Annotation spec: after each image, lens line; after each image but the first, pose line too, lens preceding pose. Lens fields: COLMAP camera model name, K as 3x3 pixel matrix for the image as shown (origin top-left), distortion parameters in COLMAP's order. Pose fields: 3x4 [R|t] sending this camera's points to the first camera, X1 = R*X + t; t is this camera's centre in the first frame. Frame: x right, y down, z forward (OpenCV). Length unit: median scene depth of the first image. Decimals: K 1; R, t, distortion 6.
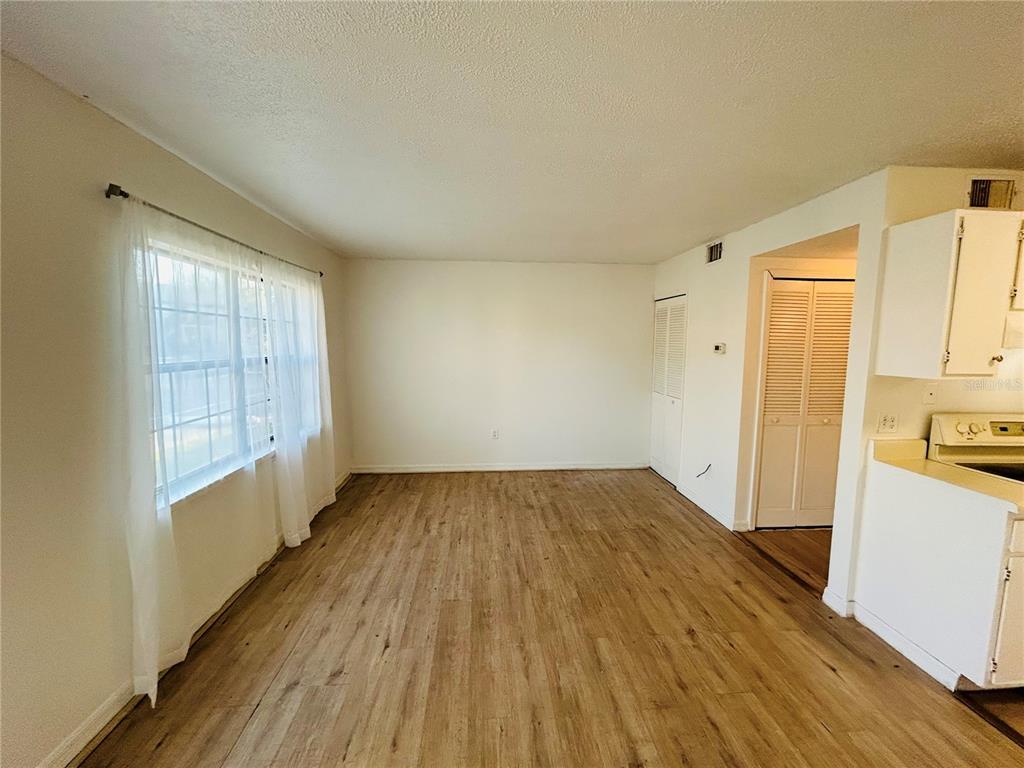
lens RADIAL K [[412.3, 0, 510.8], [0, 412.3, 383.1], [0, 0, 1]] dist [-0.000030, 0.000795]
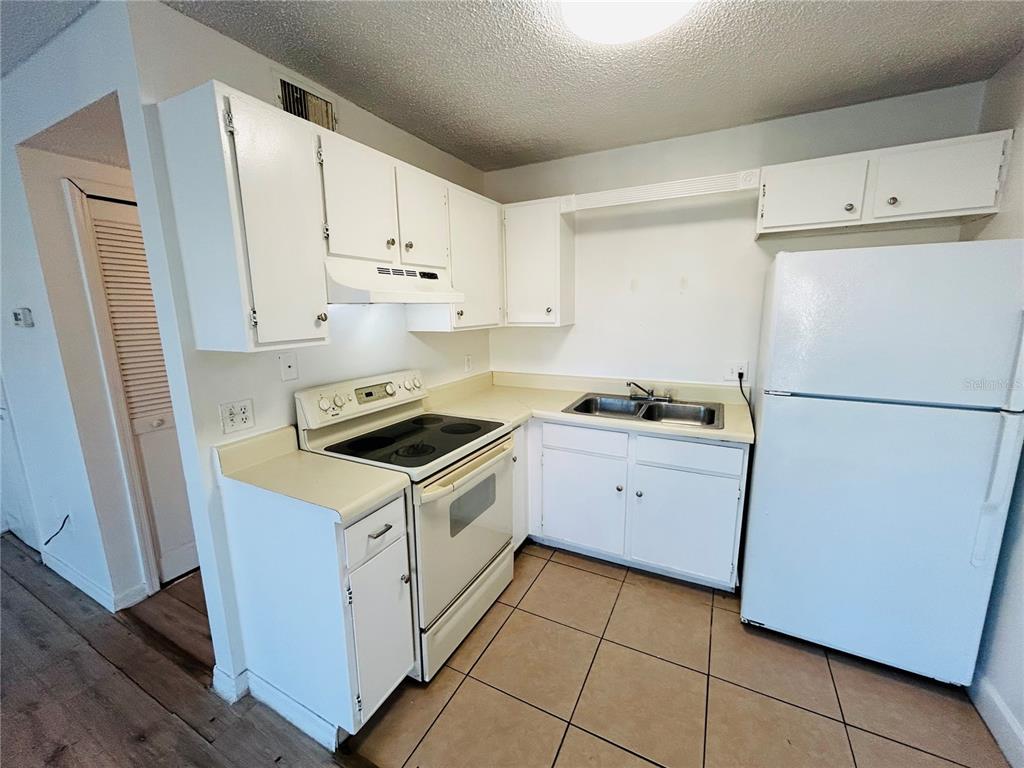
lens RADIAL K [[417.3, 0, 512.0], [0, 417.3, 384.0], [0, 0, 1]] dist [-0.001165, 0.000147]
pose [[0.521067, -0.173415, 0.835713, 0.464390], [0.105385, 0.984722, 0.138627, -0.004582], [-0.846985, 0.015838, 0.531381, 0.189891]]
